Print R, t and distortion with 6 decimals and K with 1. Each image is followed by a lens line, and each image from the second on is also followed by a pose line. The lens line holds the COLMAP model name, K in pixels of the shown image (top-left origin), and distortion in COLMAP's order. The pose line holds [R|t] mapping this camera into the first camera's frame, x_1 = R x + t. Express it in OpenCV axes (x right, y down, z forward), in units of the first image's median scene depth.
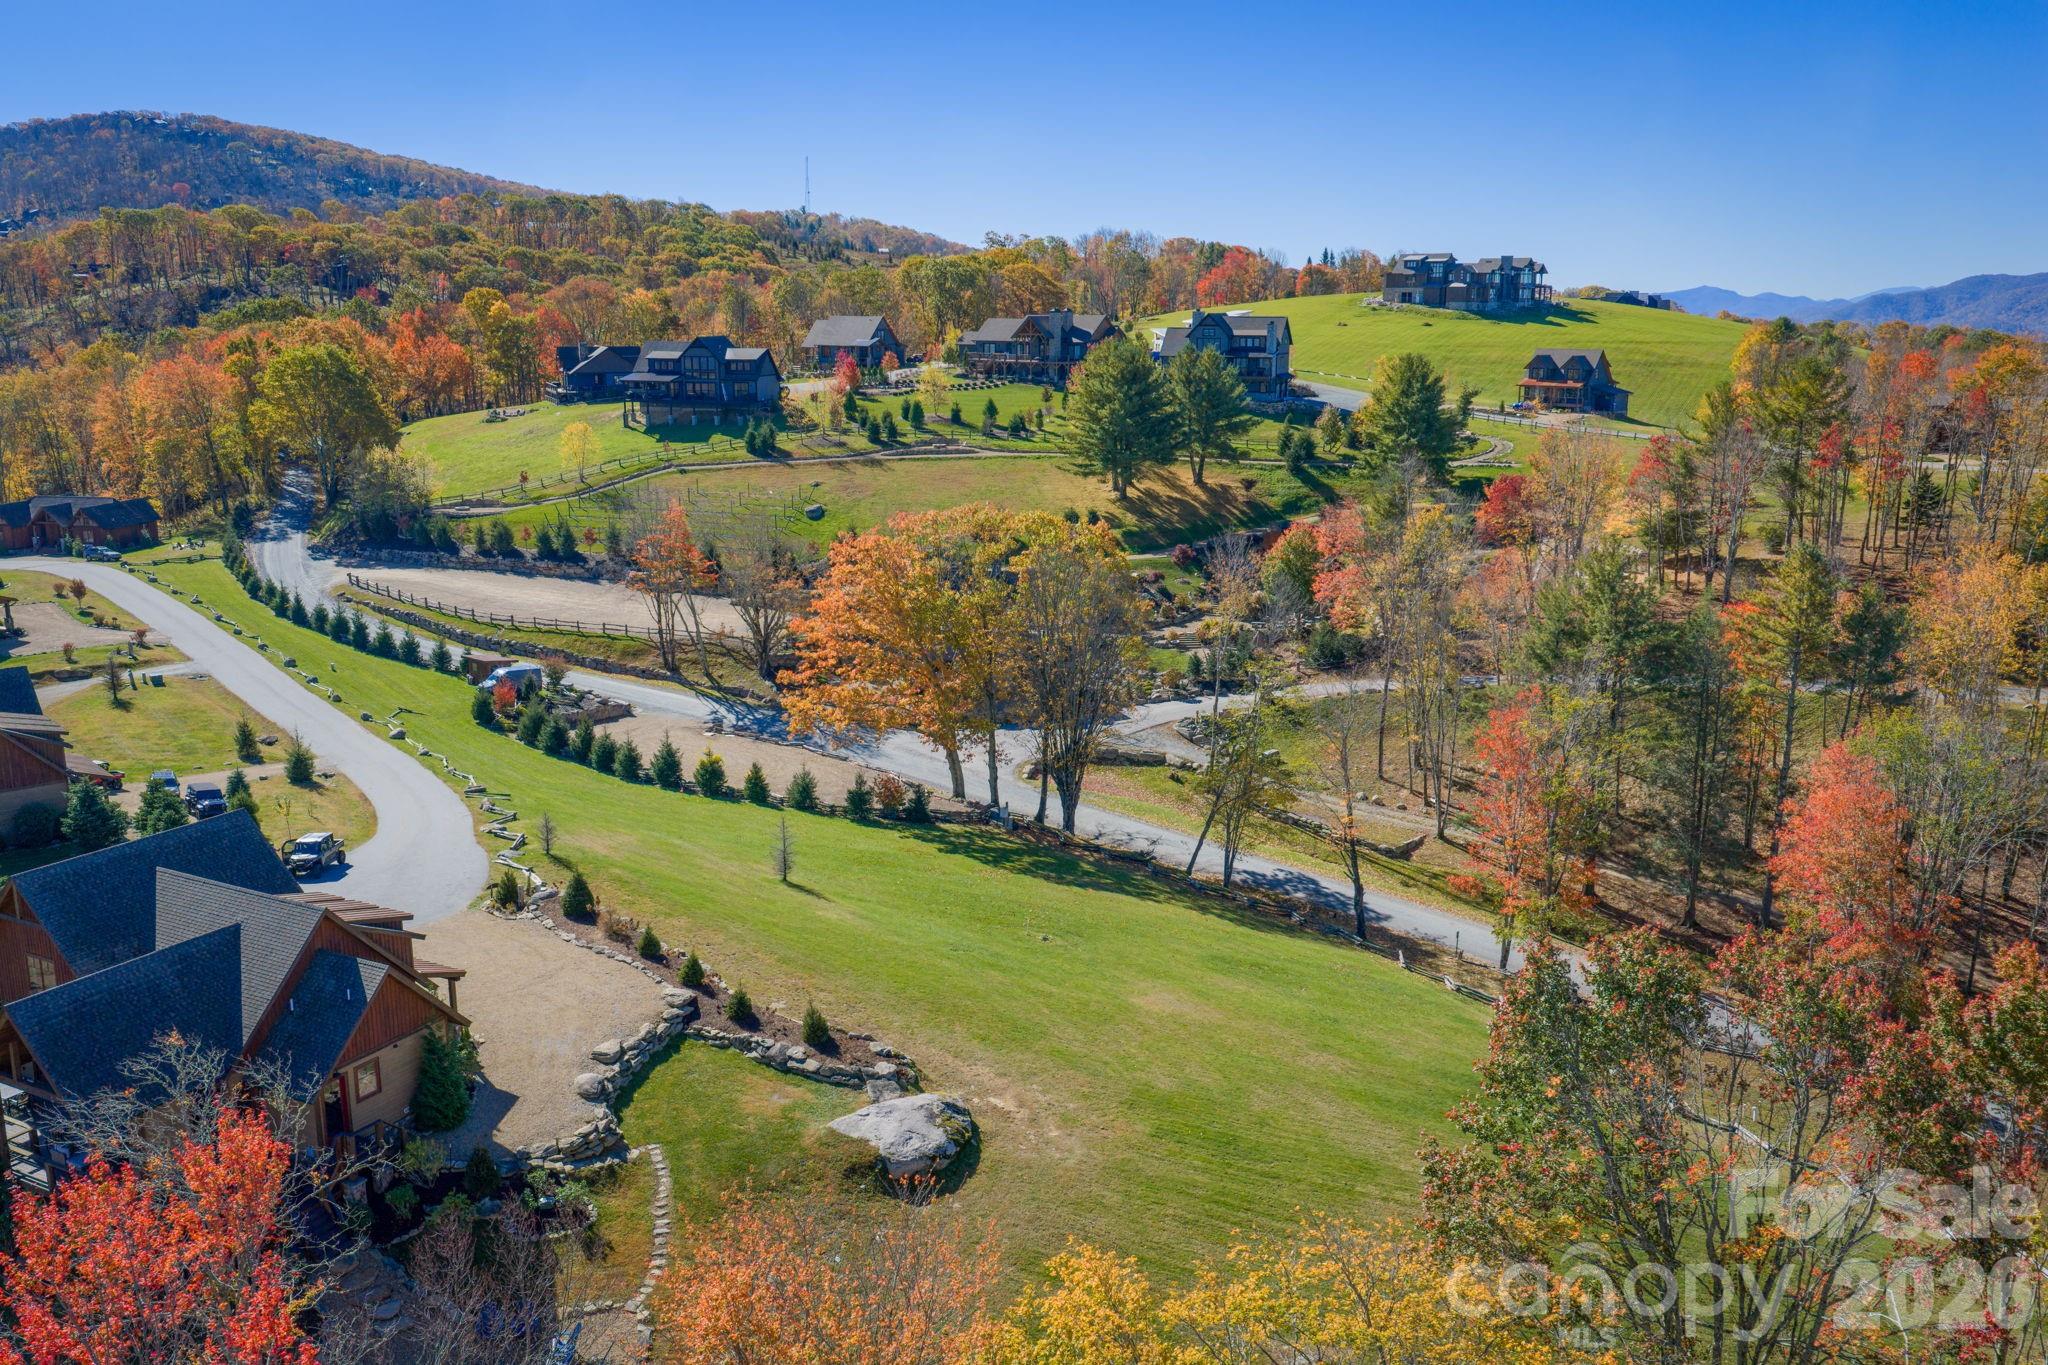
lens RADIAL K [[1719.7, 0, 1024.0], [0, 1719.7, 682.5], [0, 0, 1]] dist [0.029073, -0.046757]
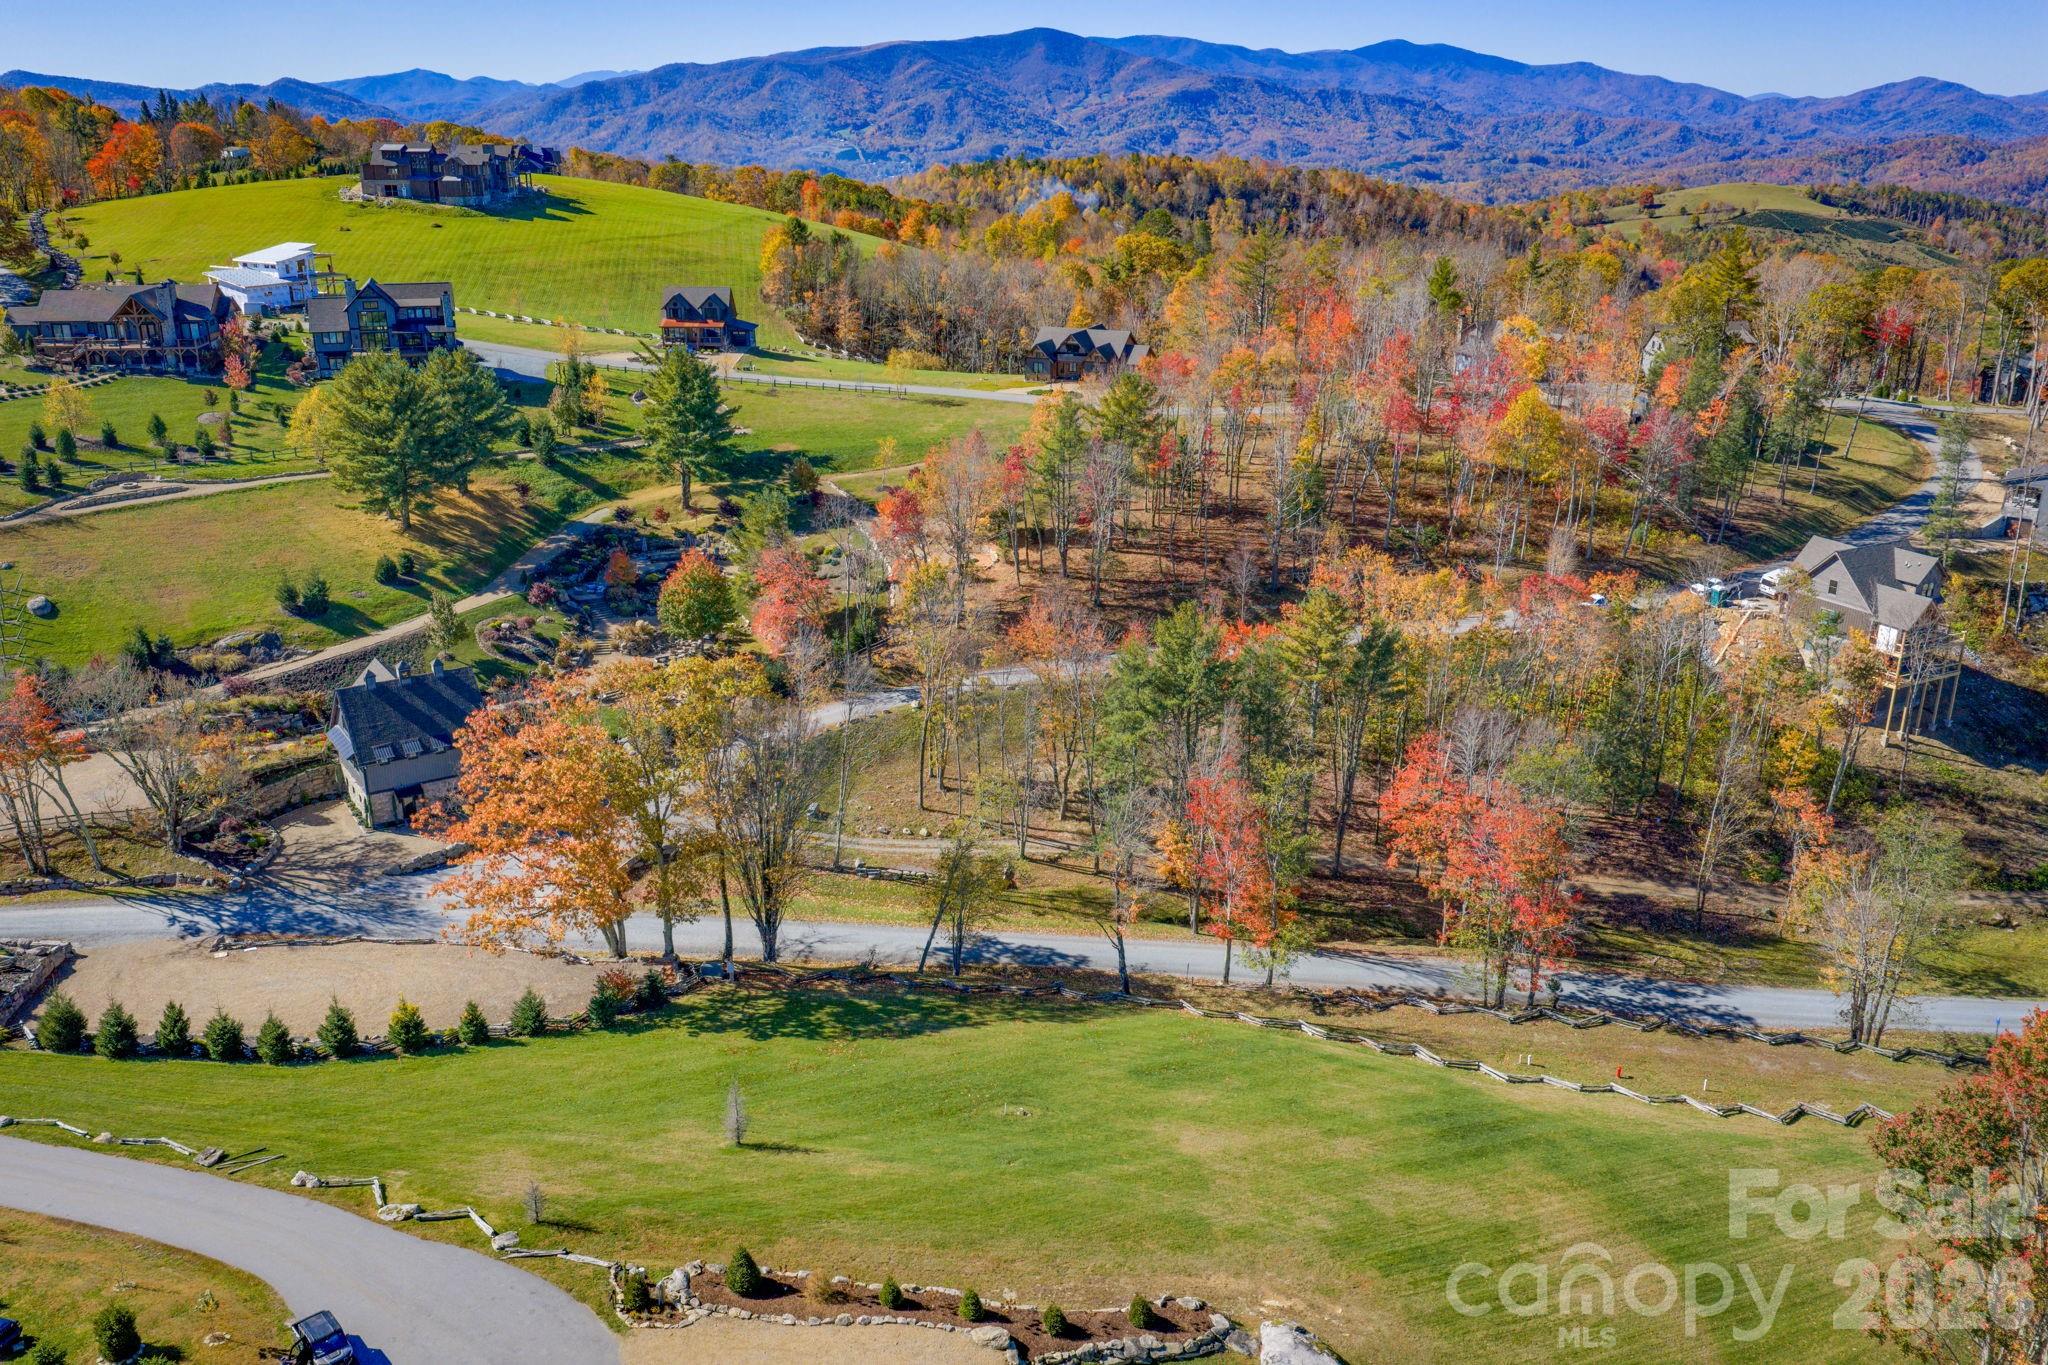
lens RADIAL K [[1719.7, 0, 1024.0], [0, 1719.7, 682.5], [0, 0, 1]] dist [0.029073, -0.046757]
pose [[0.753593, -0.217384, 0.620357, -0.277857], [0.135330, 0.974826, 0.177201, -0.142359], [-0.643260, -0.049585, 0.764040, 0.082046]]
